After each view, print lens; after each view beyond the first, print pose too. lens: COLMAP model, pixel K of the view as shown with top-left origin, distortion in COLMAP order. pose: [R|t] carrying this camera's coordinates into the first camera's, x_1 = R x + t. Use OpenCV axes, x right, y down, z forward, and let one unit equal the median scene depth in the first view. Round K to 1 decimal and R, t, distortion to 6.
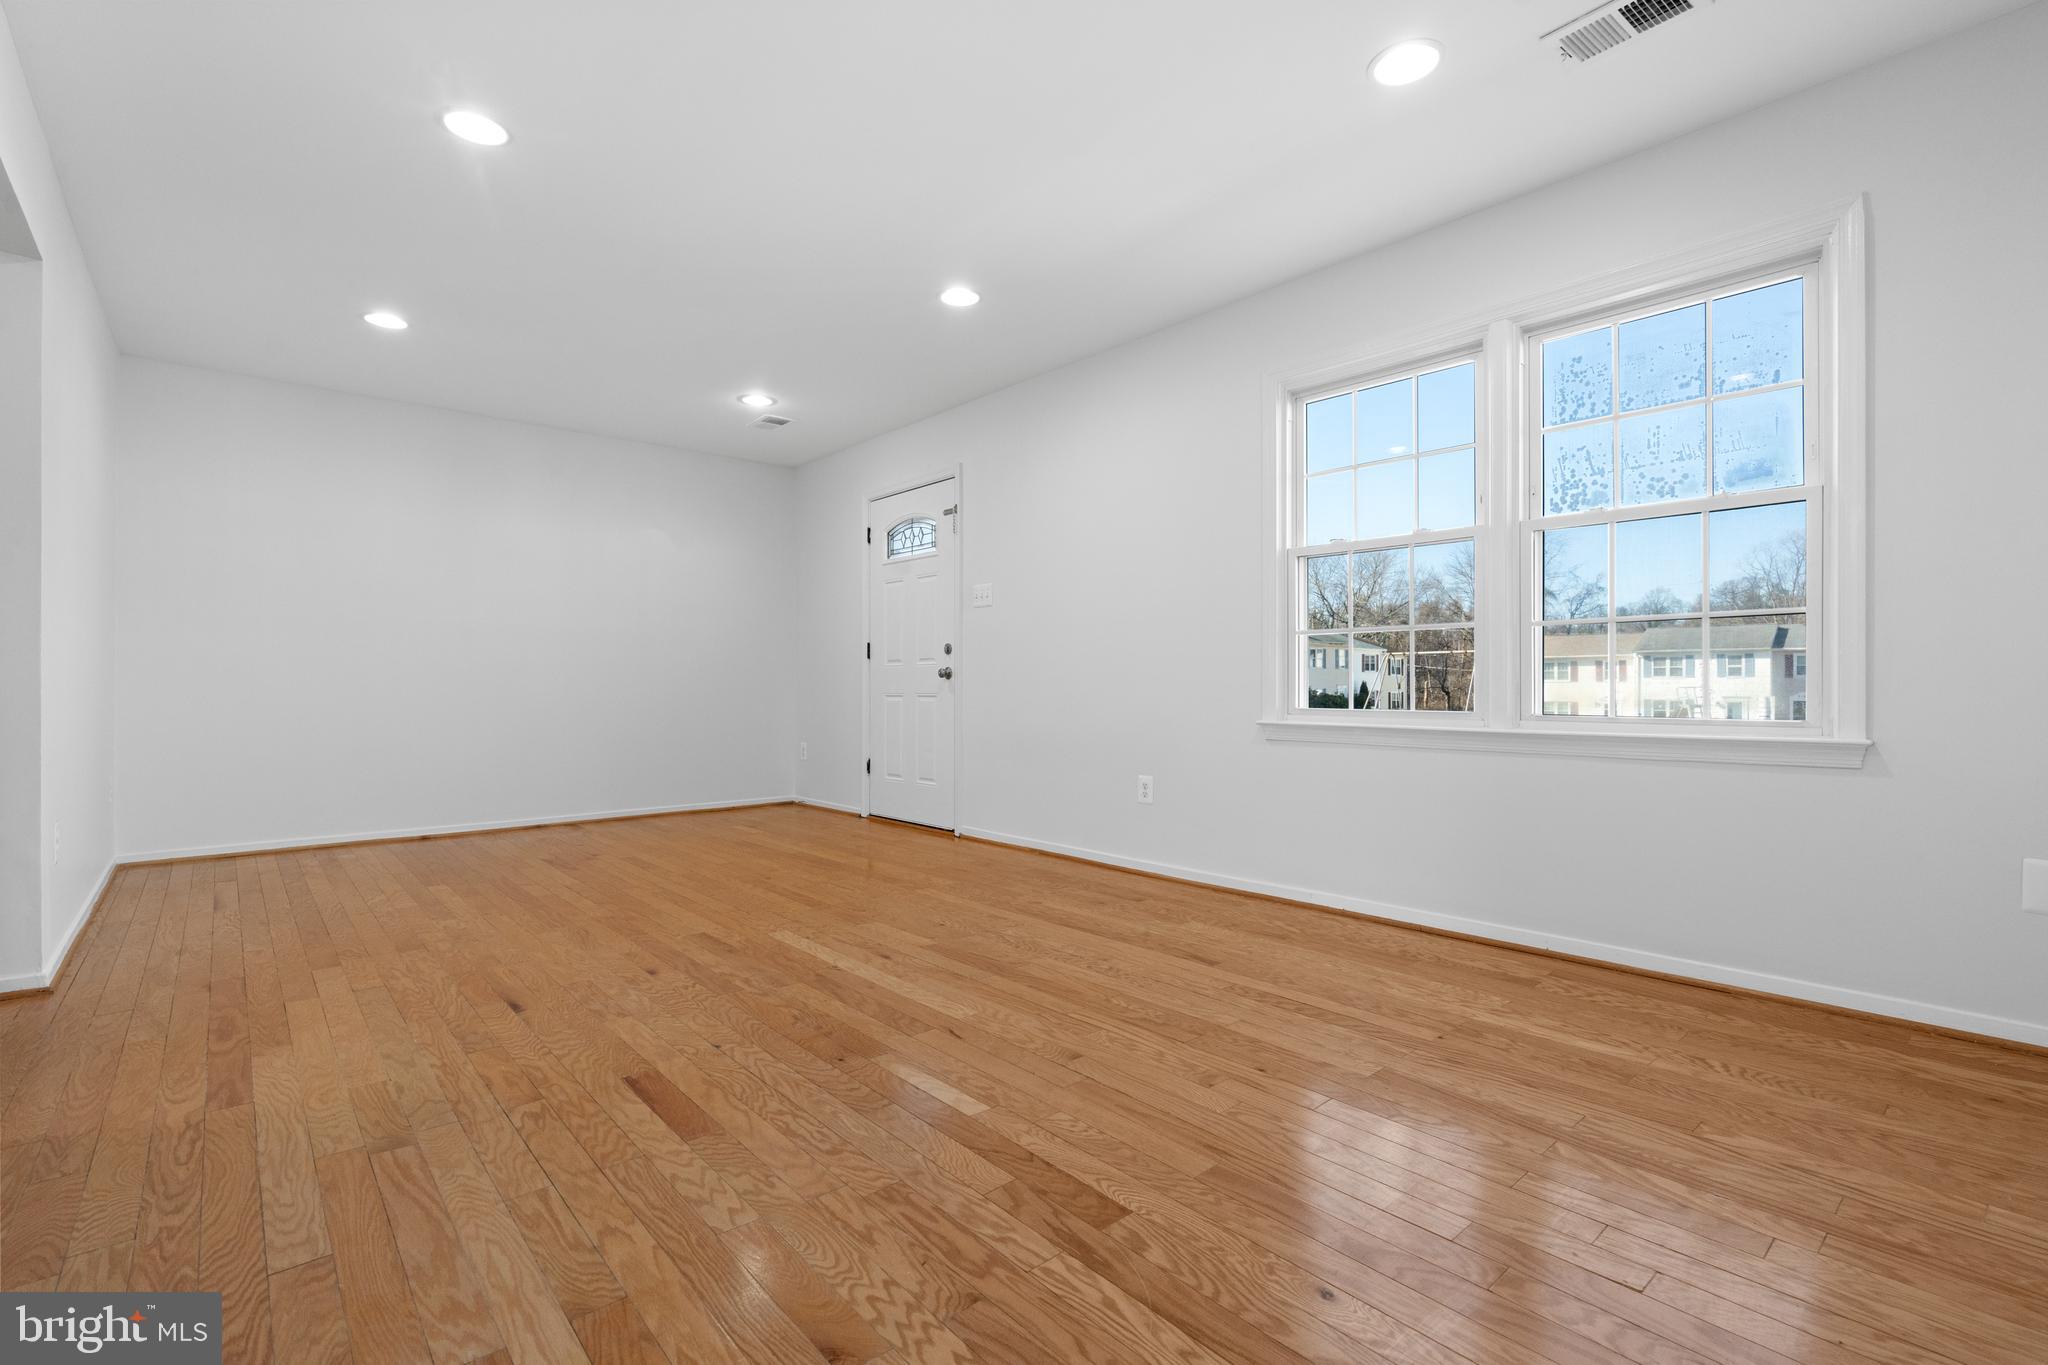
lens RADIAL K [[929.9, 0, 1024.0], [0, 929.9, 682.5], [0, 0, 1]] dist [-0.002865, 0.000787]
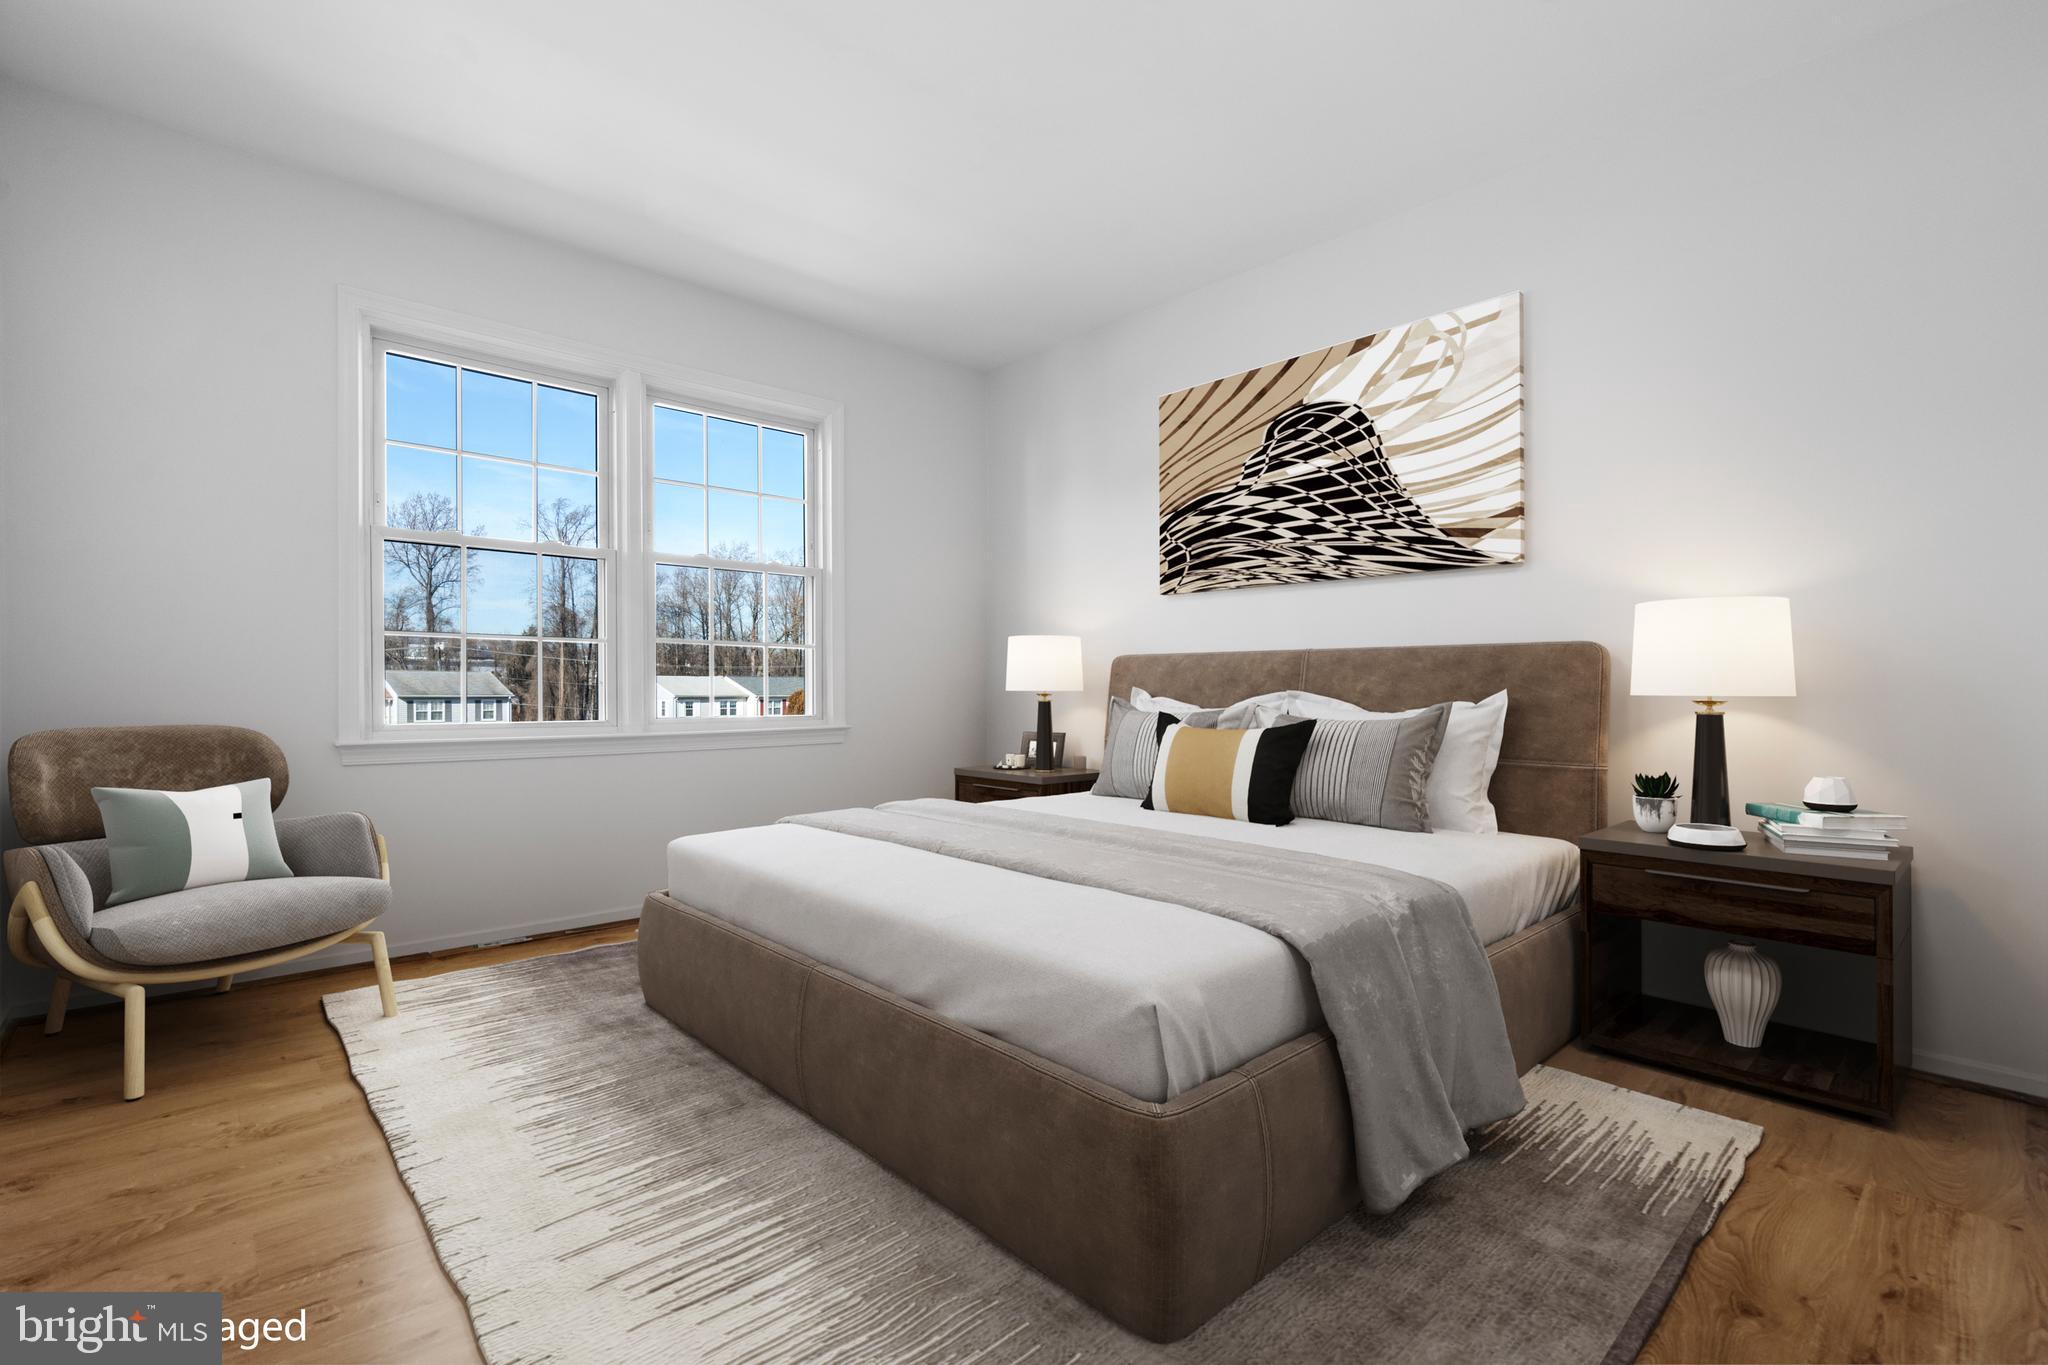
lens RADIAL K [[929.9, 0, 1024.0], [0, 929.9, 682.5], [0, 0, 1]] dist [-0.002865, 0.000787]
pose [[-0.026981, 0.009563, 0.999590, -0.615397], [-0.002230, 0.999951, -0.009626, -0.002558], [-0.999633, -0.002488, -0.026958, 0.540755]]
